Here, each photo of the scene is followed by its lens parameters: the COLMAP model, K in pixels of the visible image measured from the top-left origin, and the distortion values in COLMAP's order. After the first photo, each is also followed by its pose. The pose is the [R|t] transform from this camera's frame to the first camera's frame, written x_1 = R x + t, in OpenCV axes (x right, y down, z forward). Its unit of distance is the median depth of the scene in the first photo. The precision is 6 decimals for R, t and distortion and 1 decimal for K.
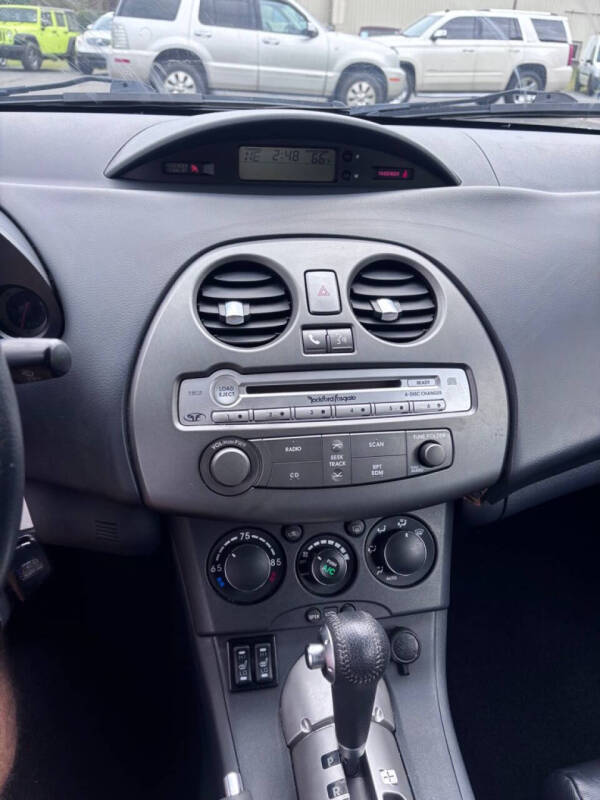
lens RADIAL K [[605.2, 0, 294.7], [0, 605.2, 406.9], [0, 0, 1]] dist [0.051509, -0.061907]
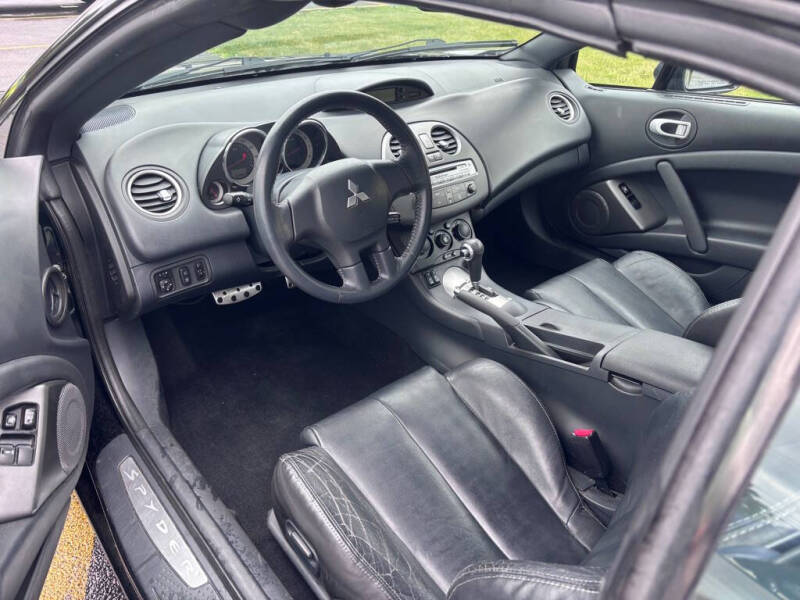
lens RADIAL K [[605.2, 0, 395.9], [0, 605.2, 296.0], [0, 0, 1]] dist [0.051509, -0.061907]
pose [[0.863380, -0.275225, 0.422877, -0.064360], [0.265844, 0.960492, 0.082357, 0.010345], [-0.428837, 0.041314, 0.902437, -0.065472]]
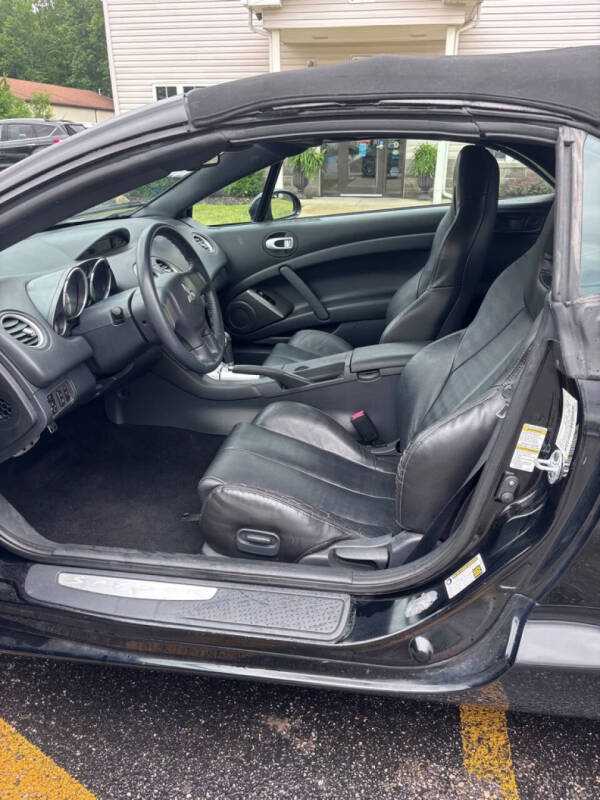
lens RADIAL K [[605.2, 0, 312.2], [0, 605.2, 398.0], [0, 0, 1]] dist [0.051509, -0.061907]
pose [[0.306132, -0.414949, 0.856797, -0.136025], [0.501082, 0.835480, 0.225590, 0.003897], [-0.809445, 0.360265, 0.463690, -0.051043]]
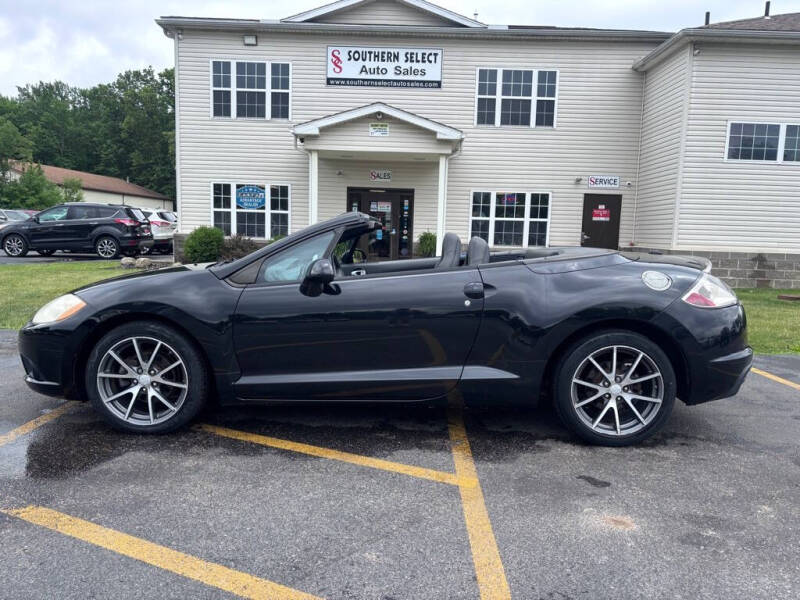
lens RADIAL K [[605.2, 0, 401.2], [0, 605.2, 302.0], [0, 0, 1]] dist [0.051509, -0.061907]
pose [[0.184123, -0.158821, 0.969987, -0.344507], [0.485050, 0.873005, 0.050869, 0.011394], [-0.854883, 0.461126, 0.237777, -0.080047]]
